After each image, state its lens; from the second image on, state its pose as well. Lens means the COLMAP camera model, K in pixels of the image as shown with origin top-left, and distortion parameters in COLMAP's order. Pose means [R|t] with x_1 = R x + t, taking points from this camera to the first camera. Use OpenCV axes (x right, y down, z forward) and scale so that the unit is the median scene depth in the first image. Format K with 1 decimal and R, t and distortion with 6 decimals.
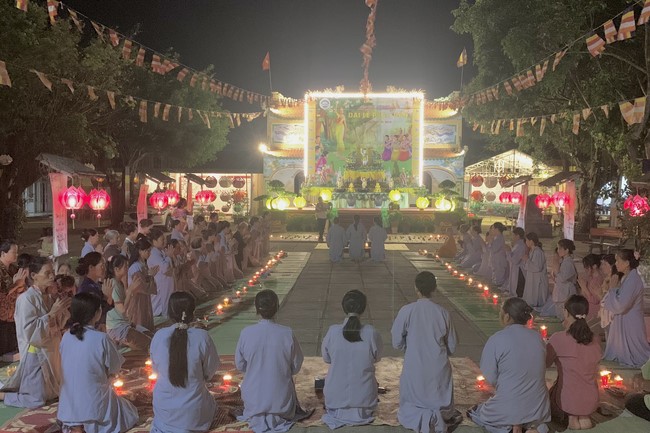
lens RADIAL K [[623.6, 0, 334.3], [0, 623.6, 214.8], [0, 0, 1]] dist [0.132148, -0.200665]
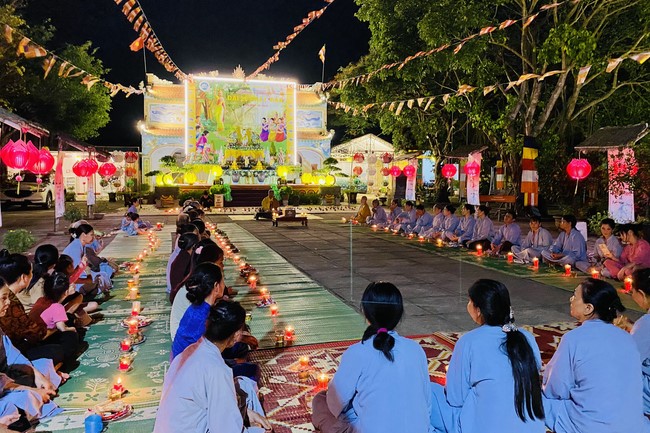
lens RADIAL K [[522.4, 0, 325.5], [0, 522.4, 197.7], [0, 0, 1]] dist [0.080876, -0.111429]
pose [[0.953791, -0.014293, 0.300130, -0.090058], [0.013677, 0.999898, 0.004152, 0.009998], [-0.300158, 0.000144, 0.953889, 0.095556]]
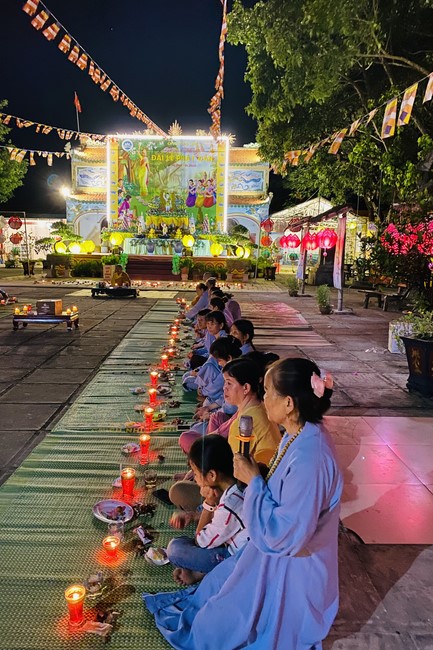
lens RADIAL K [[522.4, 0, 216.5], [0, 522.4, 325.0], [0, 0, 1]] dist [0.080876, -0.111429]
pose [[0.999447, 0.008743, 0.032080, 0.099401], [-0.012213, 0.993899, 0.109617, 0.007228], [-0.030926, -0.109948, 0.993456, 0.161998]]
